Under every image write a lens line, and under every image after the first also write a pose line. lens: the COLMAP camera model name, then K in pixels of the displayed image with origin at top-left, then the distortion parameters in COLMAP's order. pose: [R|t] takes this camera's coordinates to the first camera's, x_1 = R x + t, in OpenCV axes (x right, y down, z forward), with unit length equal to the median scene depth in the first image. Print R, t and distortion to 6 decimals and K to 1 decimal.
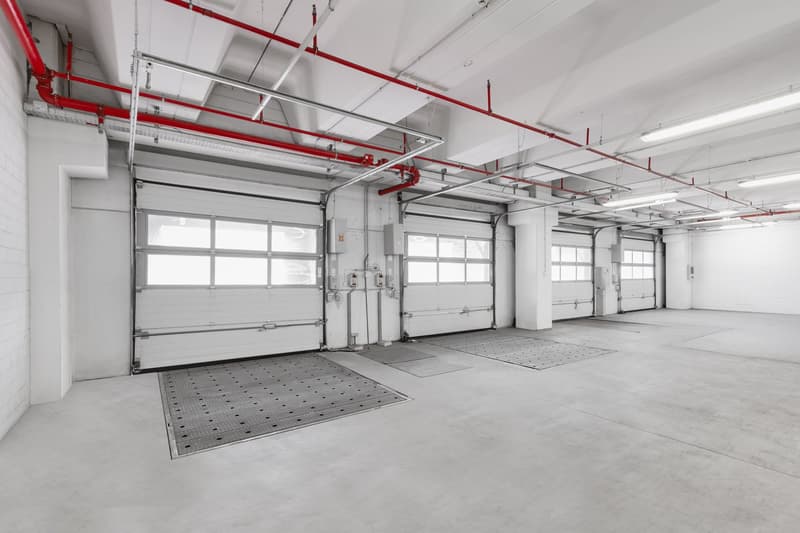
lens RADIAL K [[387.6, 0, 403.9], [0, 387.6, 266.5], [0, 0, 1]] dist [0.024143, 0.000684]
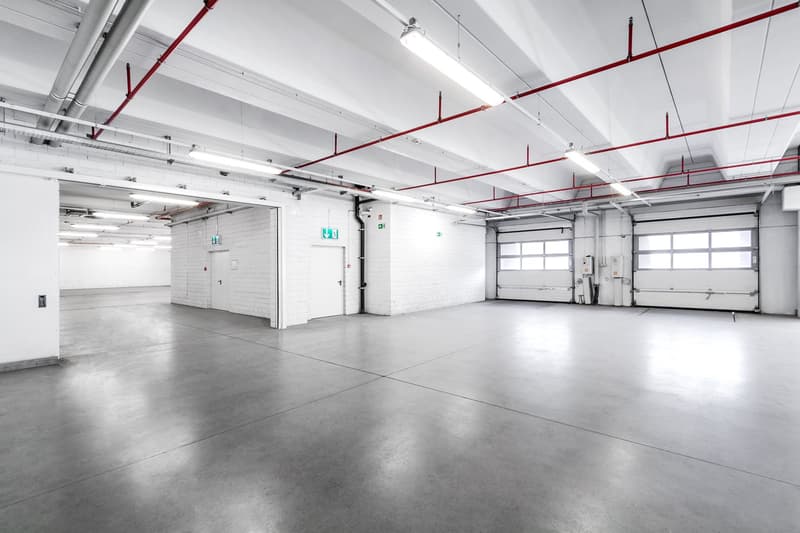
lens RADIAL K [[387.6, 0, 390.3], [0, 387.6, 272.2], [0, 0, 1]] dist [0.024143, 0.000684]
pose [[0.227739, 0.003674, -0.973715, 1.120574], [0.029811, 0.999498, 0.010743, 0.009058], [0.973266, -0.031474, 0.227515, -0.237815]]
